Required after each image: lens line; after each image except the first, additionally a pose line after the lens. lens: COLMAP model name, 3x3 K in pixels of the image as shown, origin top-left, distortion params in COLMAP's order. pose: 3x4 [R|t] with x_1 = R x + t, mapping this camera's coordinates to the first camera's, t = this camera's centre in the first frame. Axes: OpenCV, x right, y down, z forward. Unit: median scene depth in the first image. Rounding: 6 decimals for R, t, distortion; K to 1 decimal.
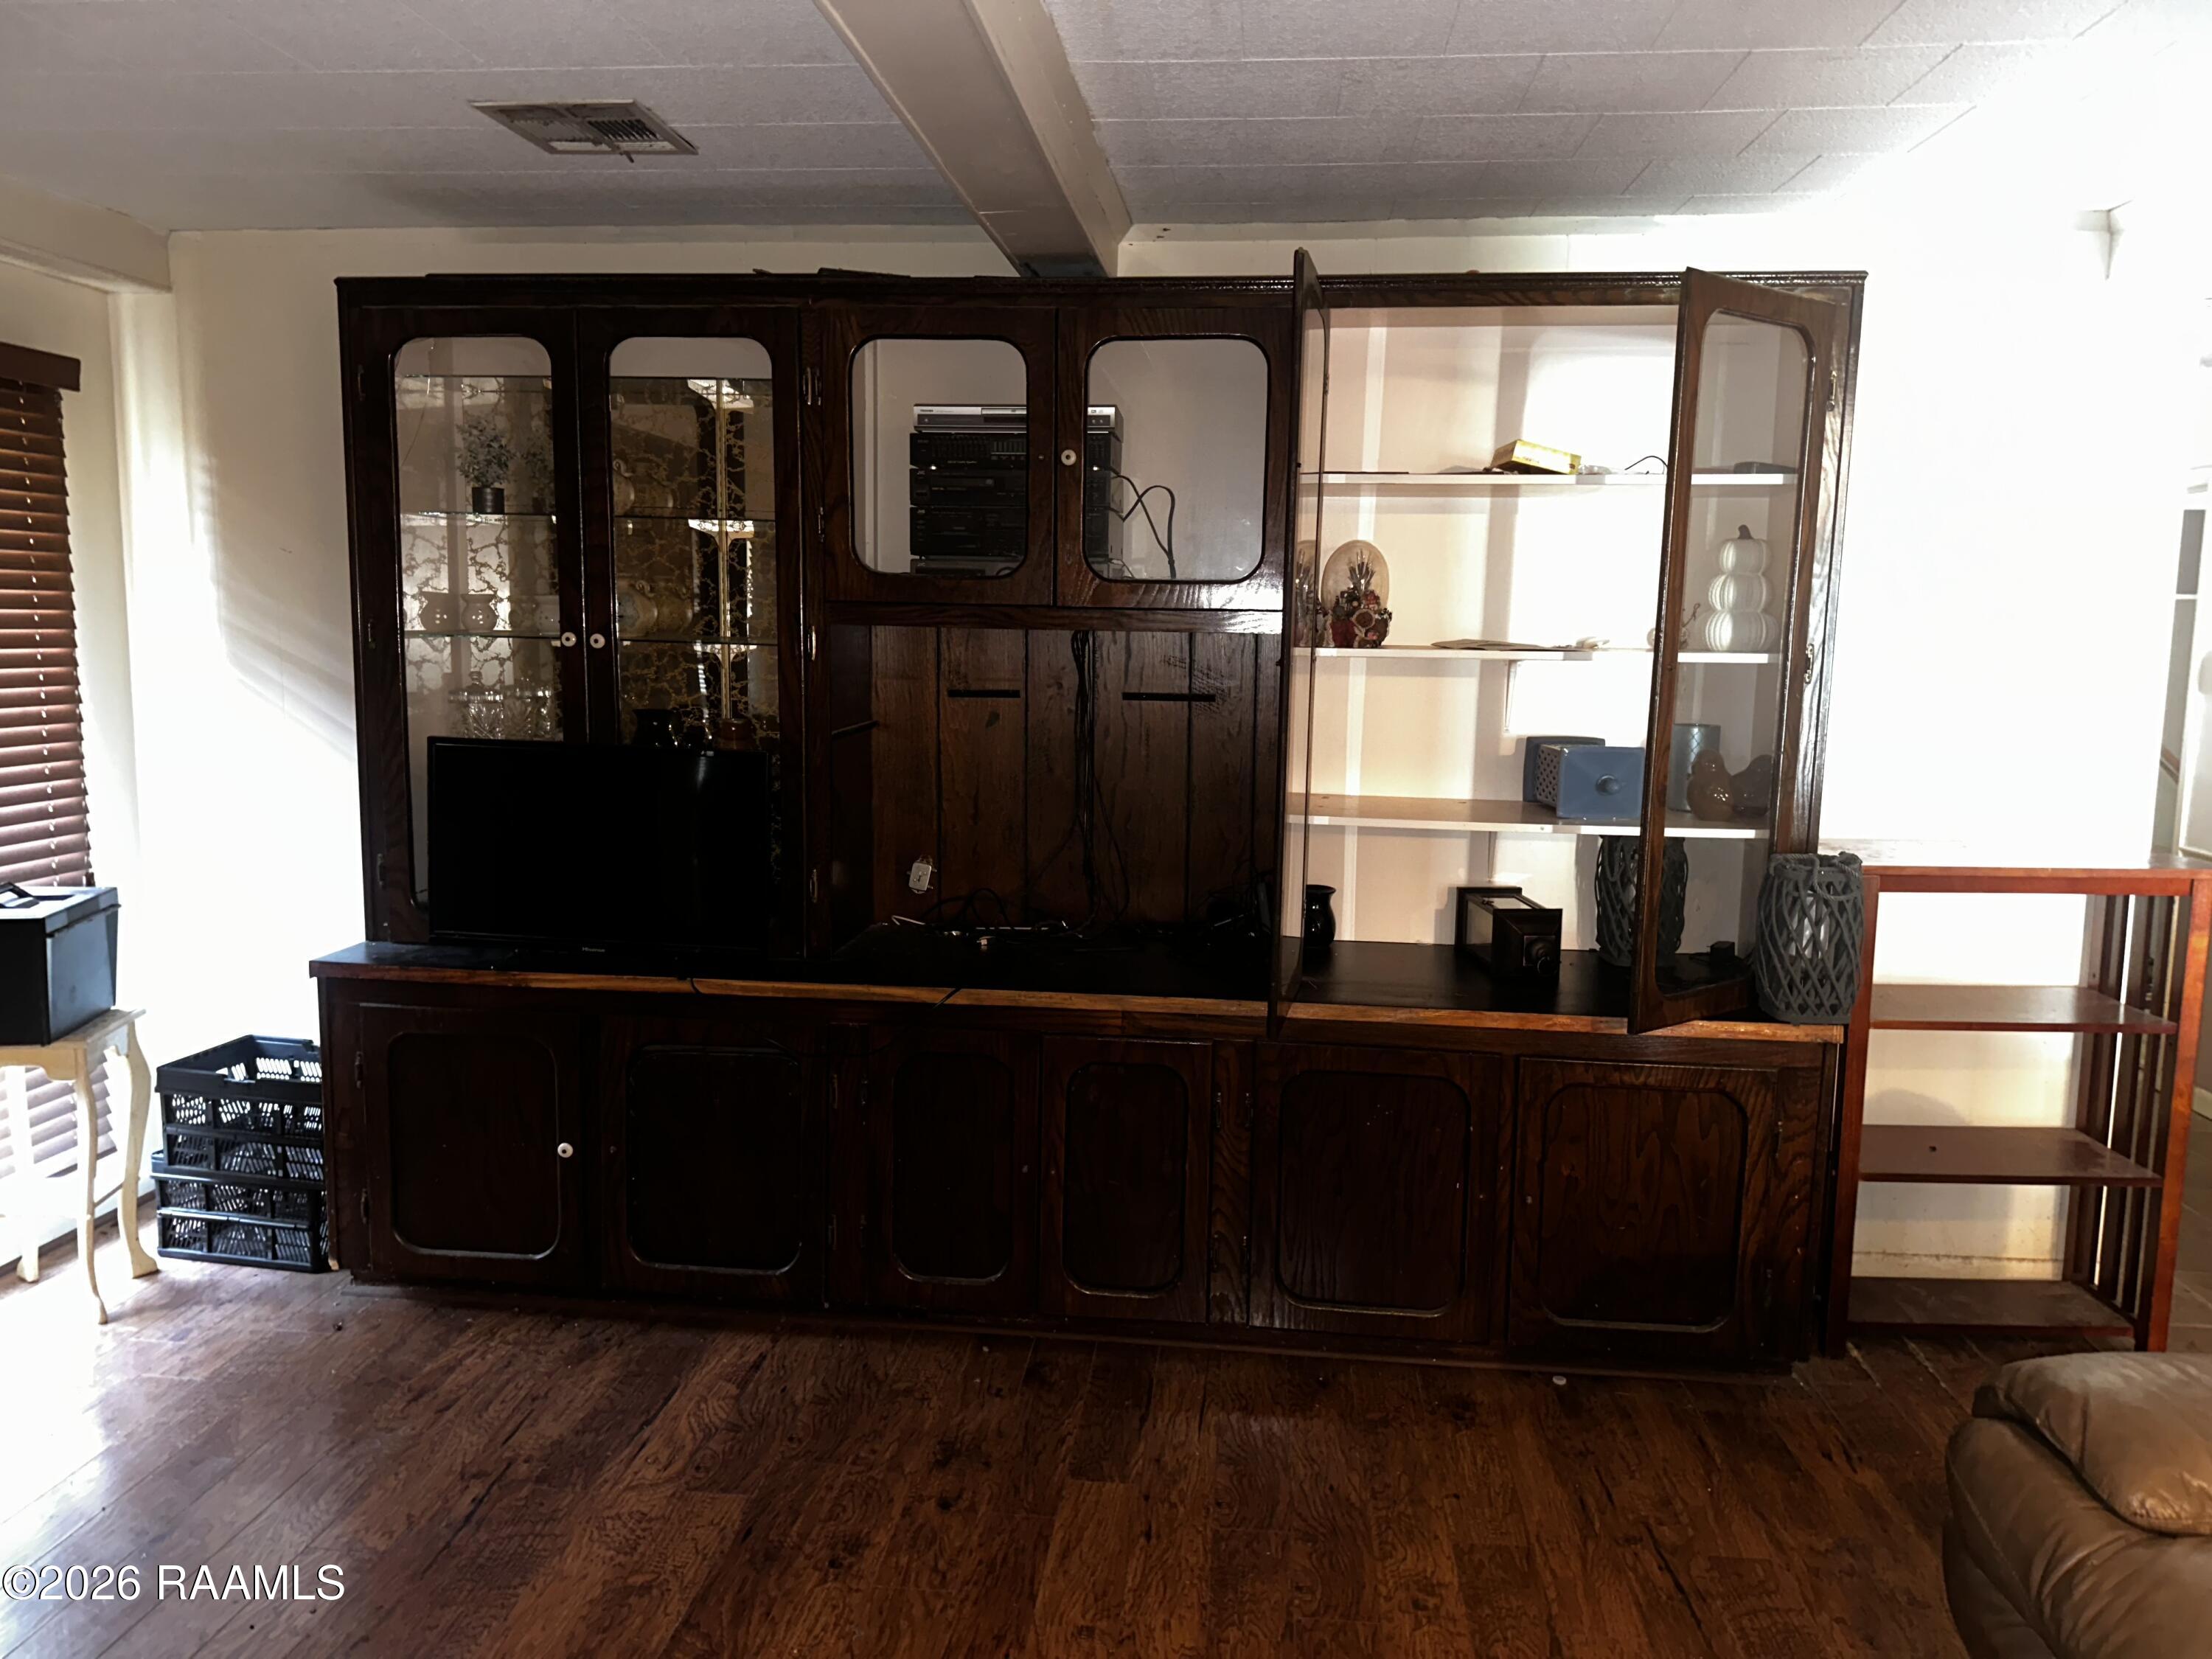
lens RADIAL K [[1557.4, 0, 1102.6], [0, 1557.4, 828.4], [0, 0, 1]] dist [0.036486, -0.024163]
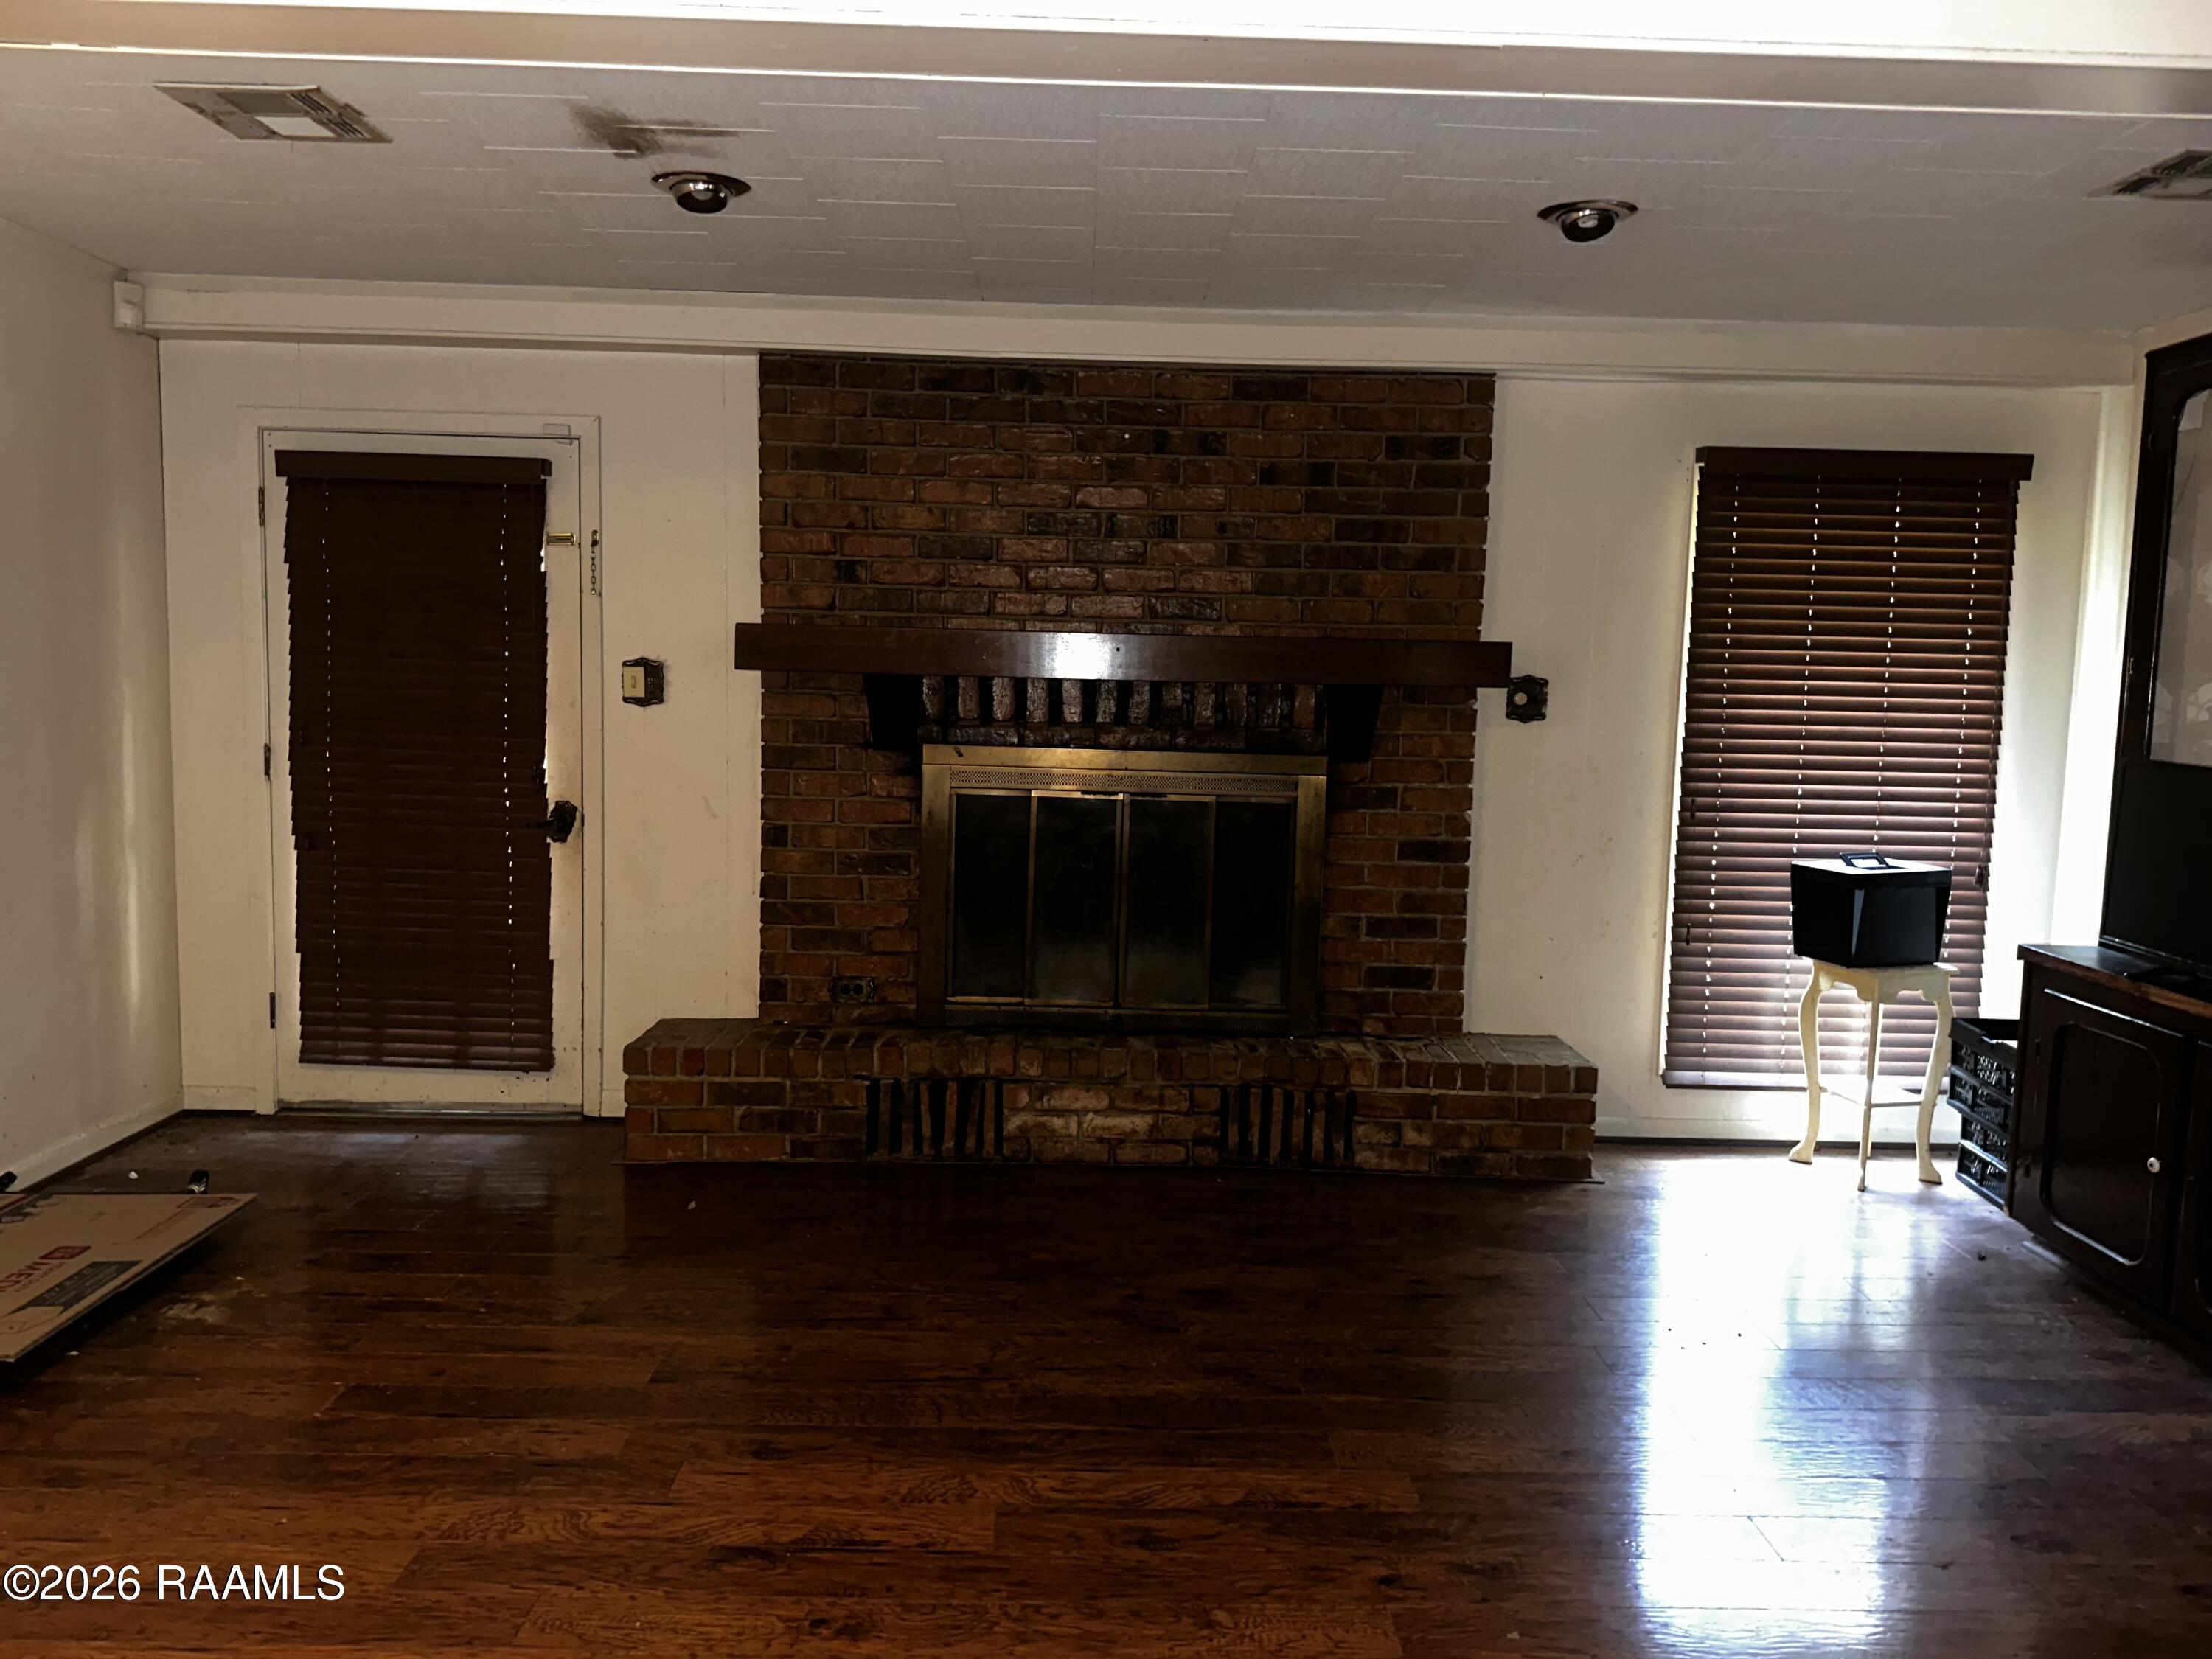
lens RADIAL K [[1557.4, 0, 1100.3], [0, 1557.4, 823.3], [0, 0, 1]] dist [0.036486, -0.024163]
pose [[0.131132, 0.086917, -0.987547, 0.525767], [-0.148451, 0.986639, 0.067125, 0.017281], [0.980187, 0.137800, 0.142283, 0.140890]]
